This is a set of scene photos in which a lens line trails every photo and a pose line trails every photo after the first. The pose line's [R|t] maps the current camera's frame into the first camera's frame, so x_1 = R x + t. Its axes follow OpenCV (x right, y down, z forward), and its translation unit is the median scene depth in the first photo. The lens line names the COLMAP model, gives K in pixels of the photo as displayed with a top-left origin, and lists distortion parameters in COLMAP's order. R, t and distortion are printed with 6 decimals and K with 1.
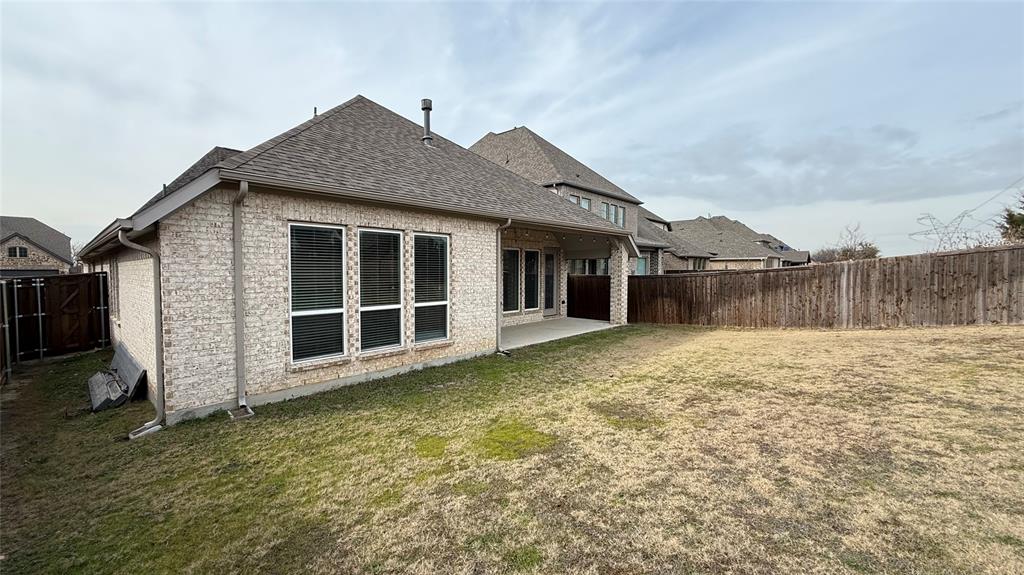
lens RADIAL K [[404.6, 0, 511.7], [0, 404.6, 284.8], [0, 0, 1]] dist [-0.000904, -0.000130]
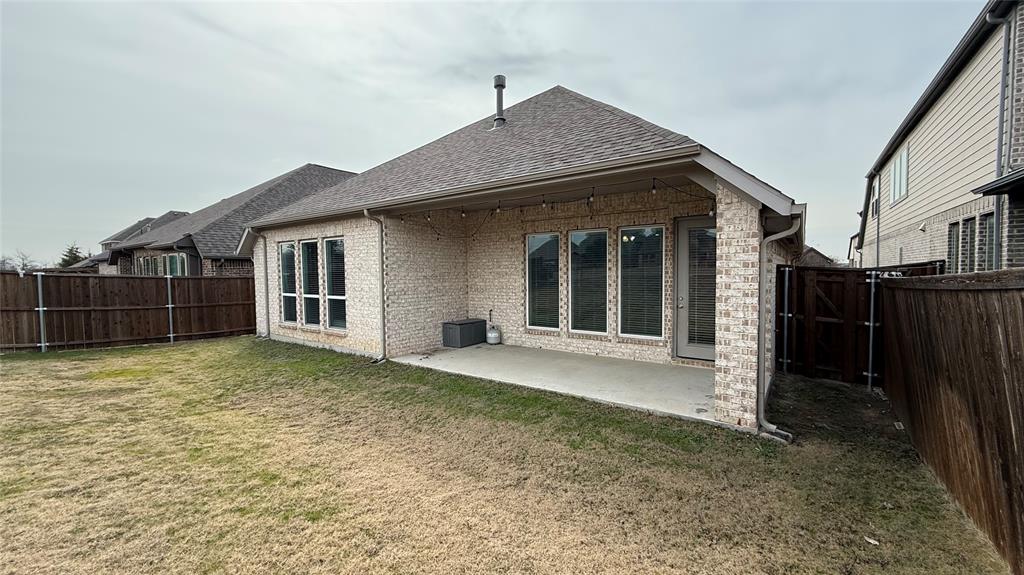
lens RADIAL K [[404.6, 0, 511.7], [0, 404.6, 288.1], [0, 0, 1]] dist [-0.000904, -0.000130]
pose [[0.113425, 0.041234, -0.992691, 1.050011], [-0.024954, 0.998941, 0.038643, -0.039139], [0.993233, 0.020388, 0.114334, 1.409019]]
